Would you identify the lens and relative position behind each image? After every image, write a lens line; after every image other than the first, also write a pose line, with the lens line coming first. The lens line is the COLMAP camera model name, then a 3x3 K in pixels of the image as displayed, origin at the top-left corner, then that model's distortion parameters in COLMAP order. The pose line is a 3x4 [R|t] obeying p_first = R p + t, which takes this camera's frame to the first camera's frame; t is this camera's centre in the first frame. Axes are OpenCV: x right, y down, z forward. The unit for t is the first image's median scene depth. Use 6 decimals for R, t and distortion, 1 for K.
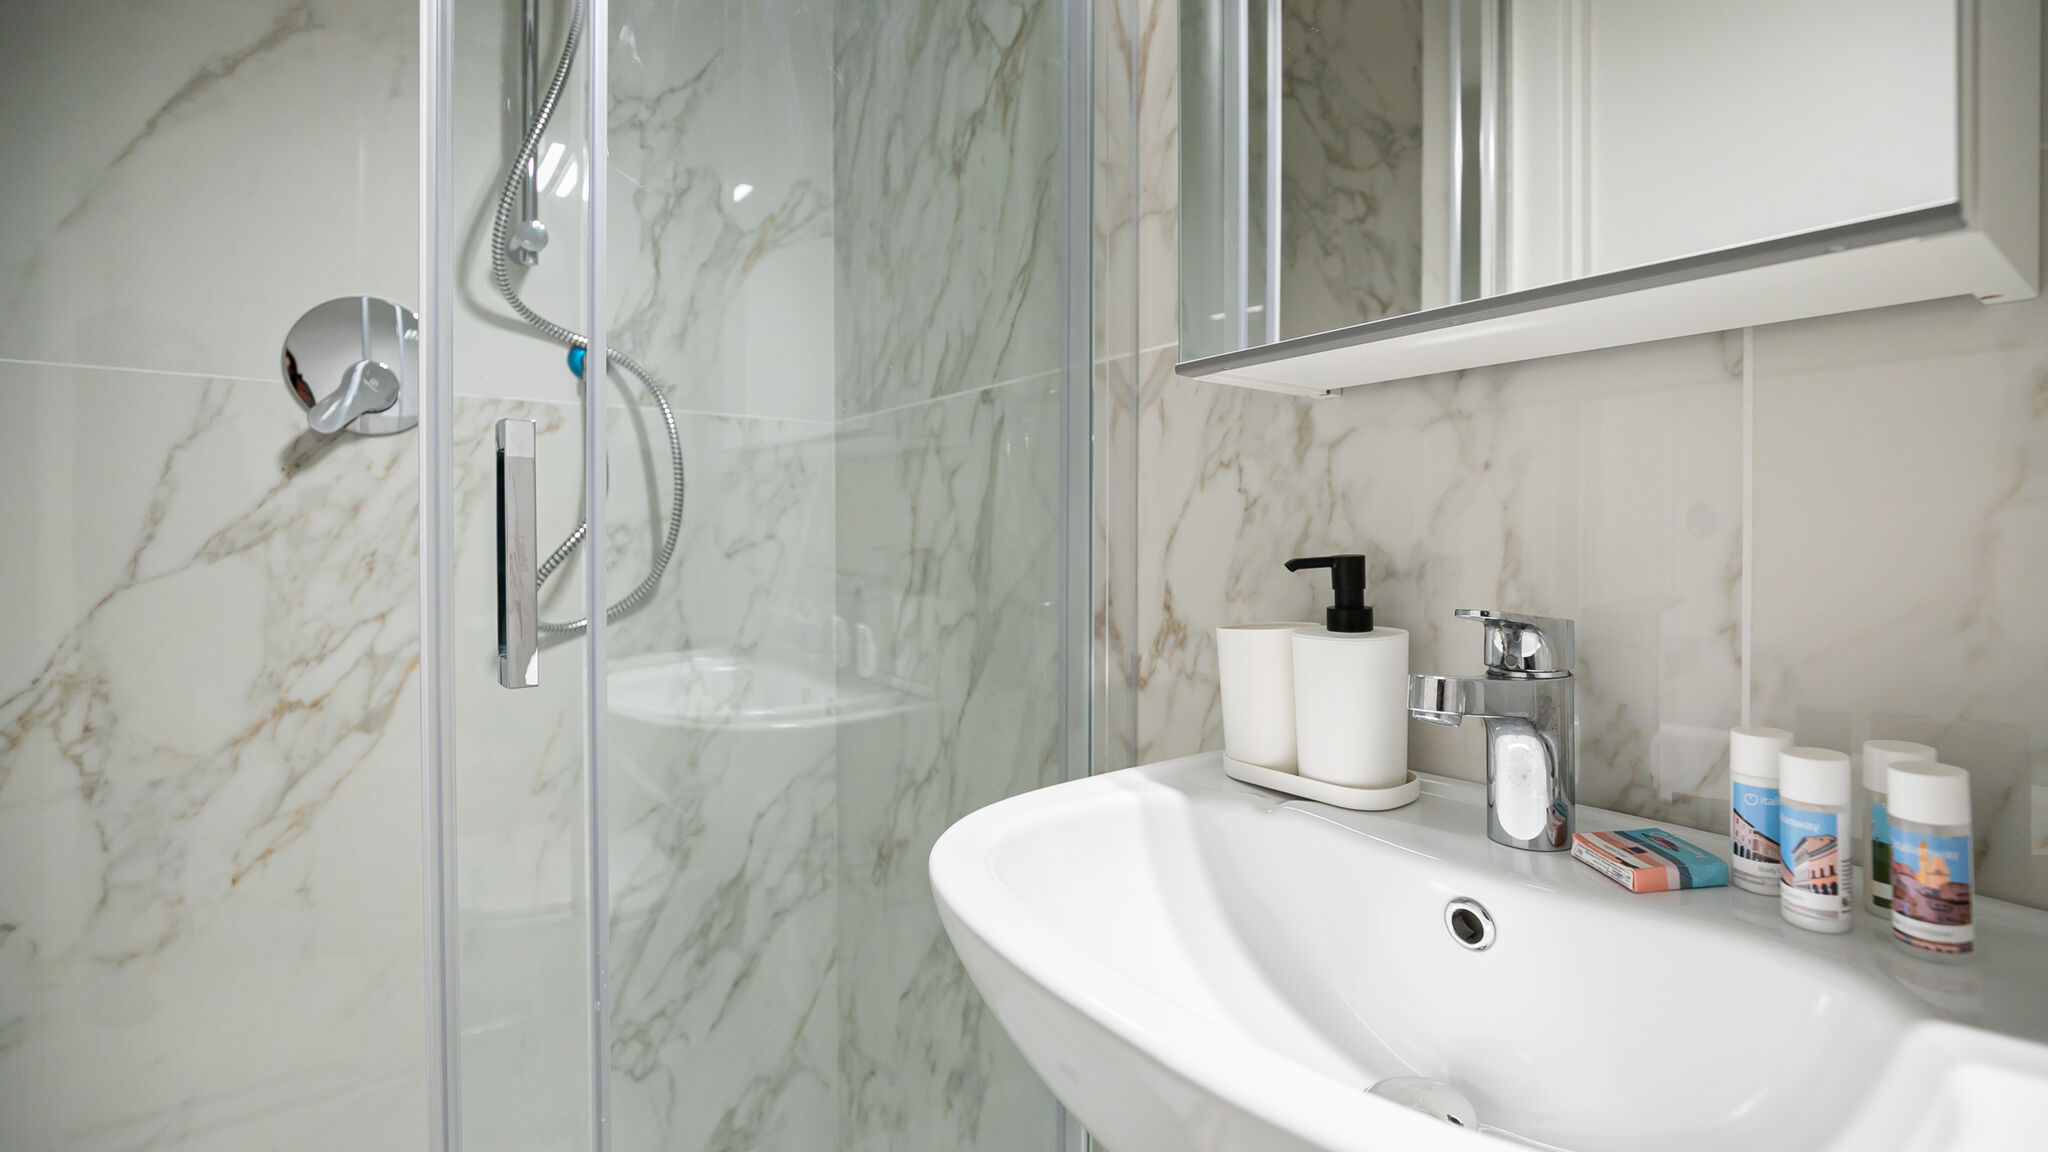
lens RADIAL K [[933.1, 0, 1032.9], [0, 933.1, 547.8], [0, 0, 1]] dist [-0.017907, 0.003662]
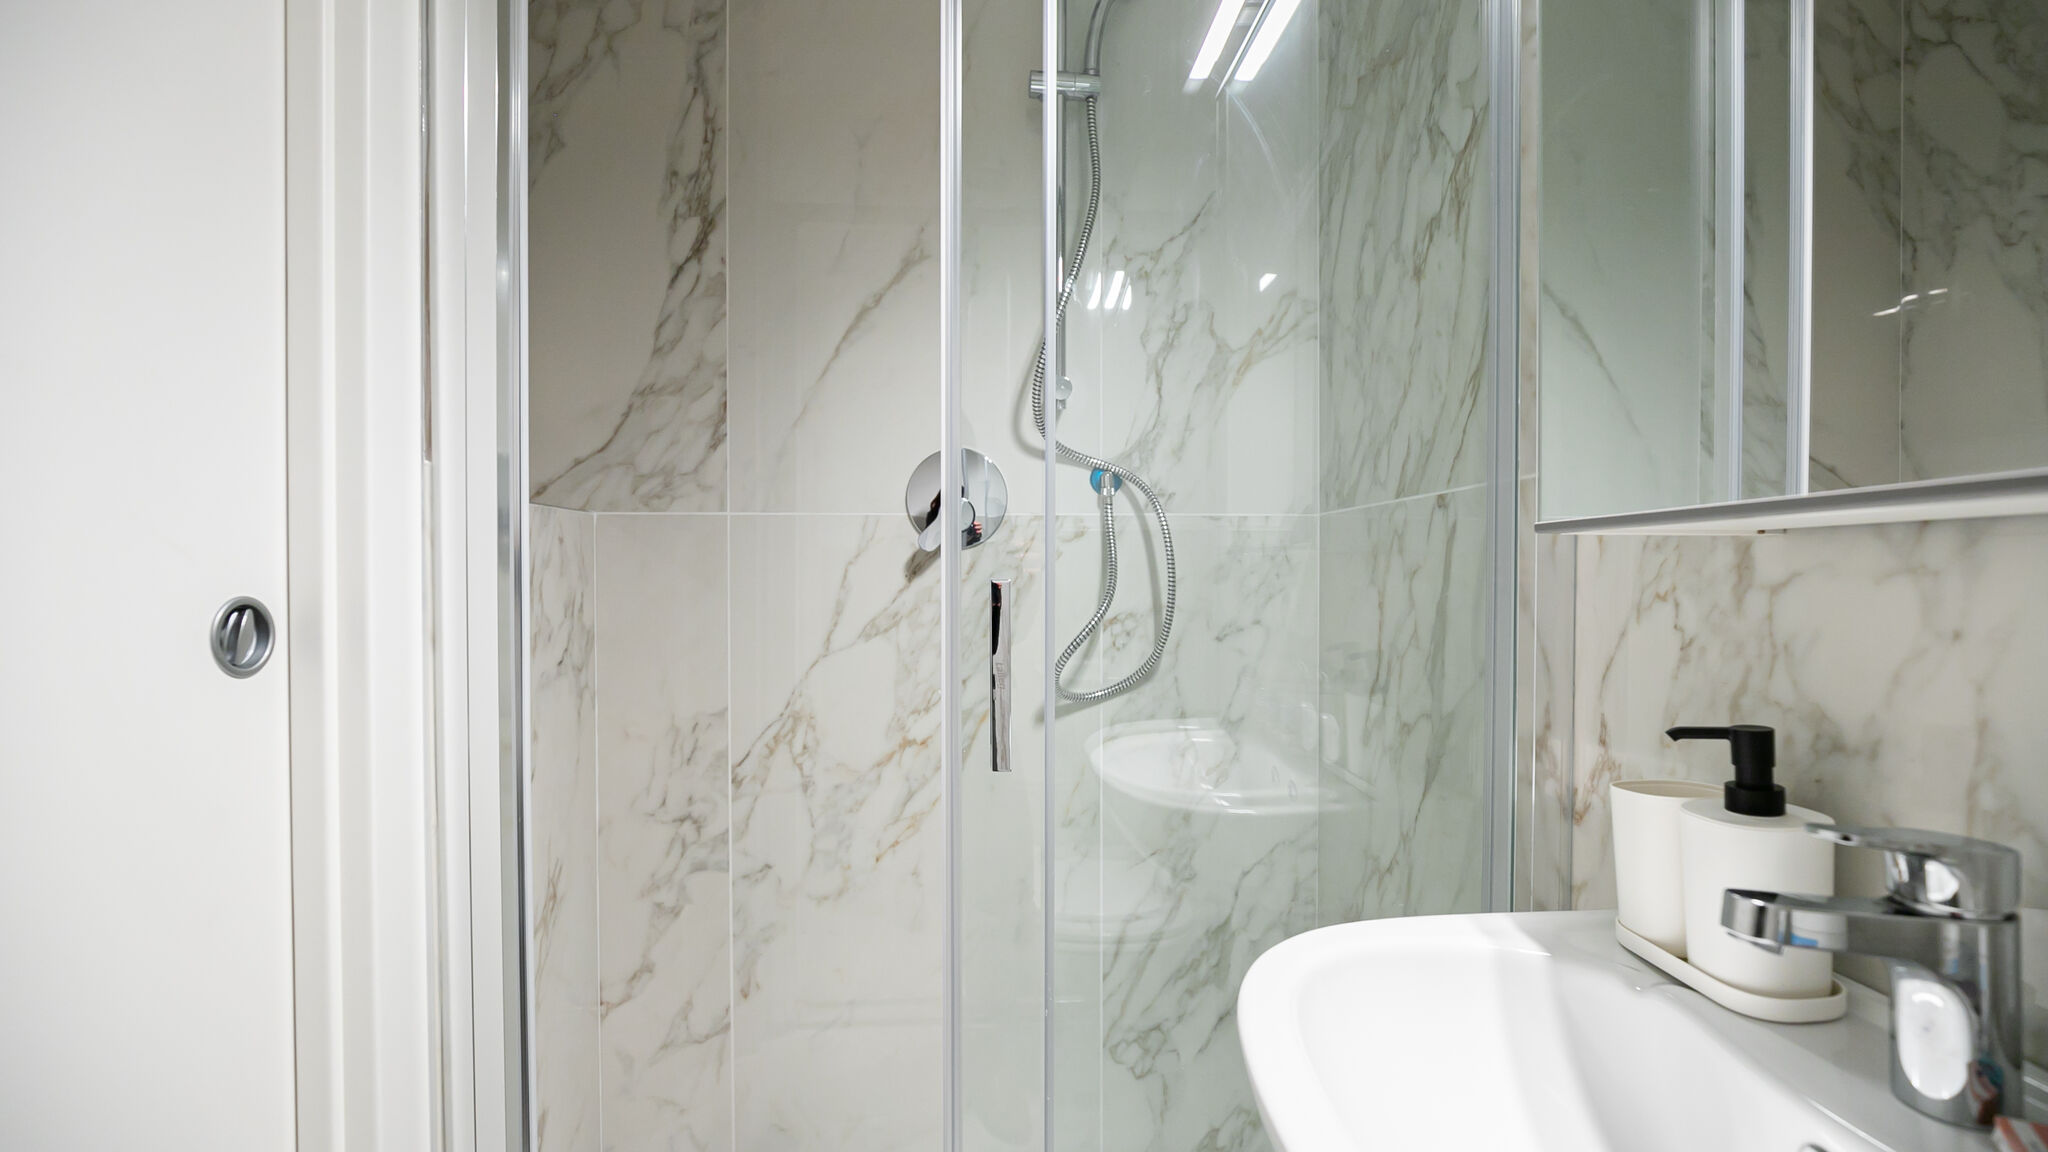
lens RADIAL K [[933.1, 0, 1042.7], [0, 933.1, 585.6], [0, 0, 1]] dist [-0.017907, 0.003662]
pose [[0.829477, 0.008476, -0.558476, 0.175596], [-0.006738, 0.999964, 0.005169, -0.084394], [0.558500, -0.000525, 0.829504, -0.078871]]
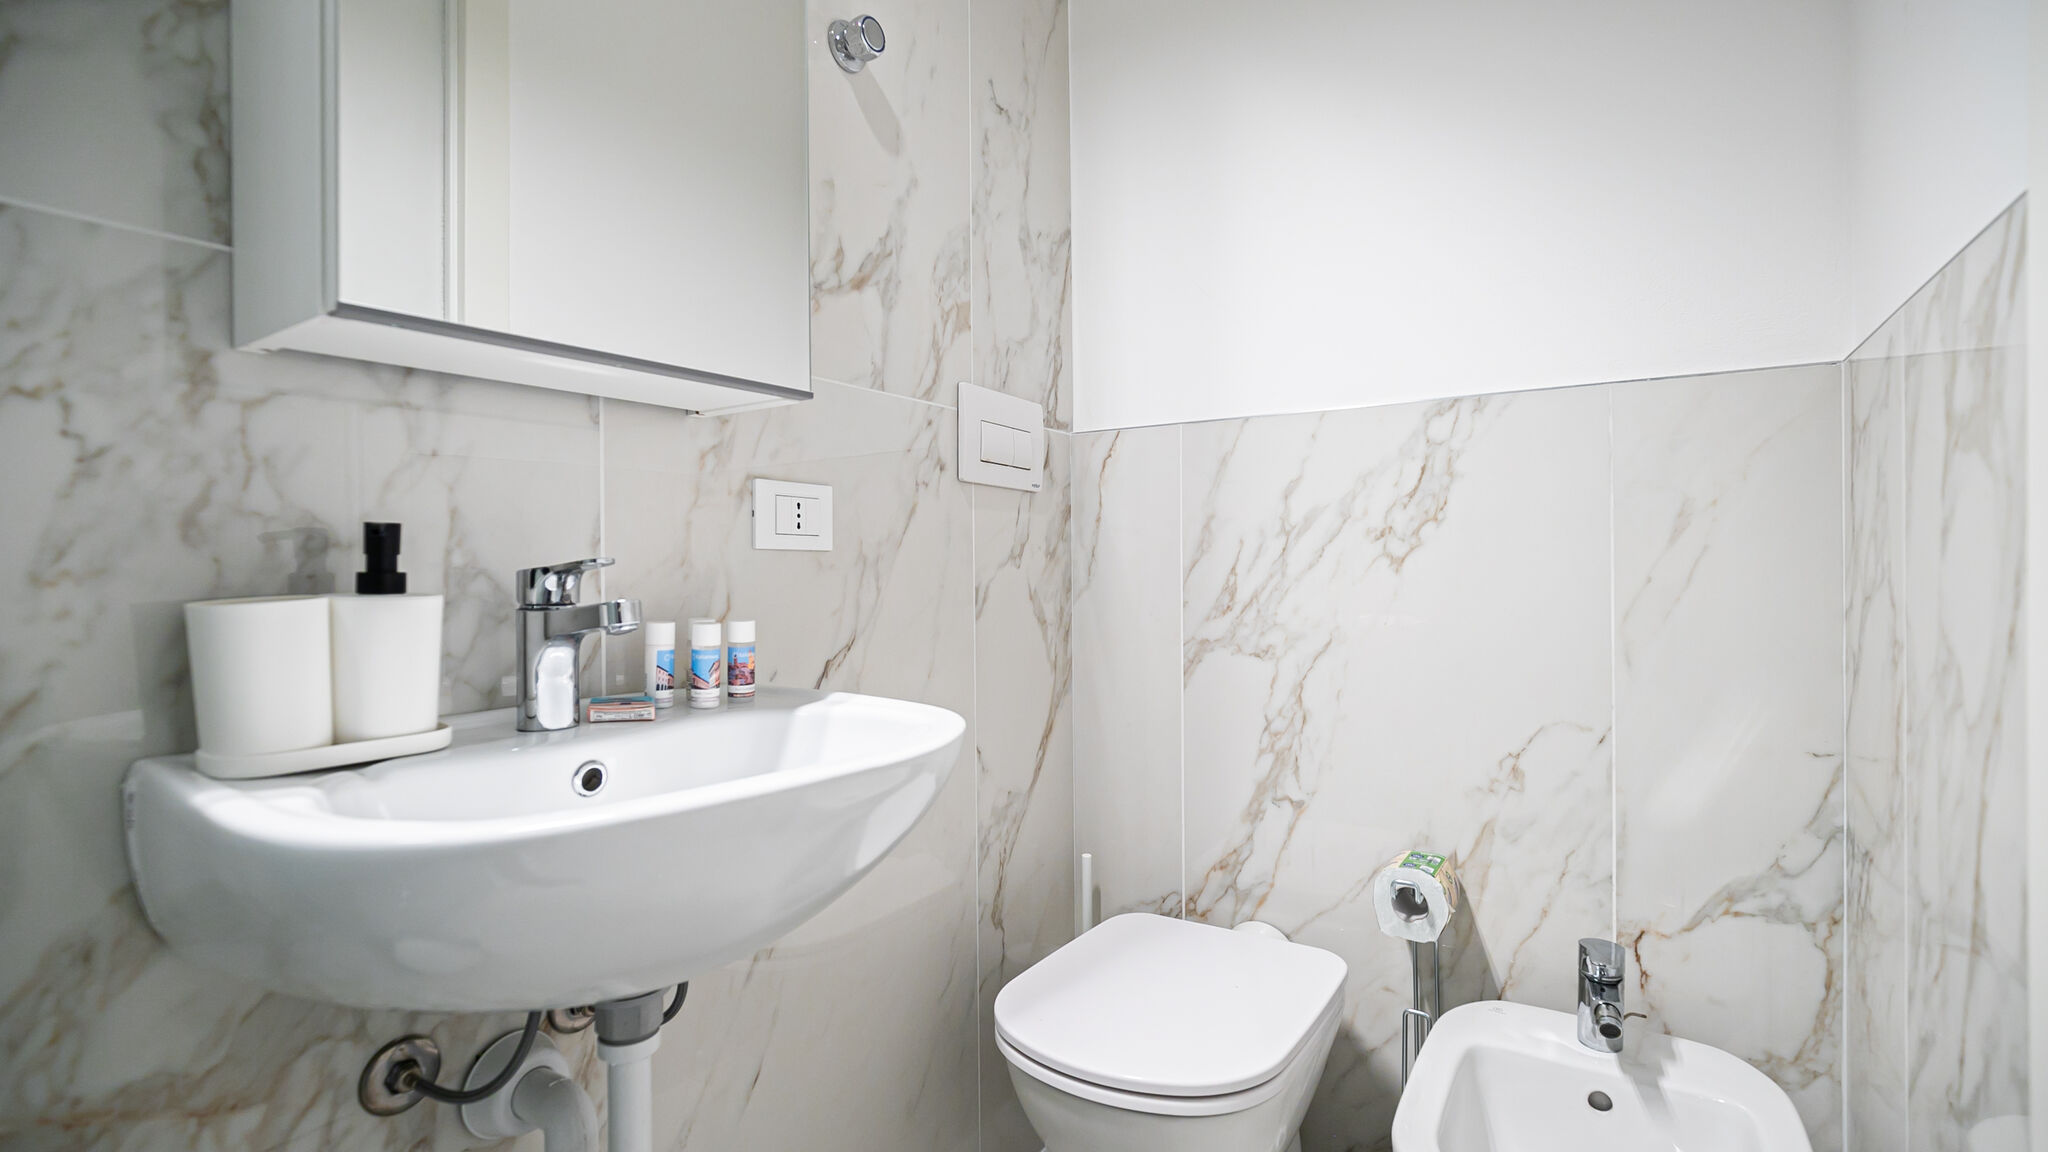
lens RADIAL K [[933.1, 0, 1022.6], [0, 933.1, 569.3], [0, 0, 1]] dist [-0.017907, 0.003662]
pose [[-0.317056, -0.002845, 0.948402, -0.577640], [0.013679, 0.999878, 0.007572, 0.041091], [-0.948308, 0.015374, -0.316979, 0.424064]]
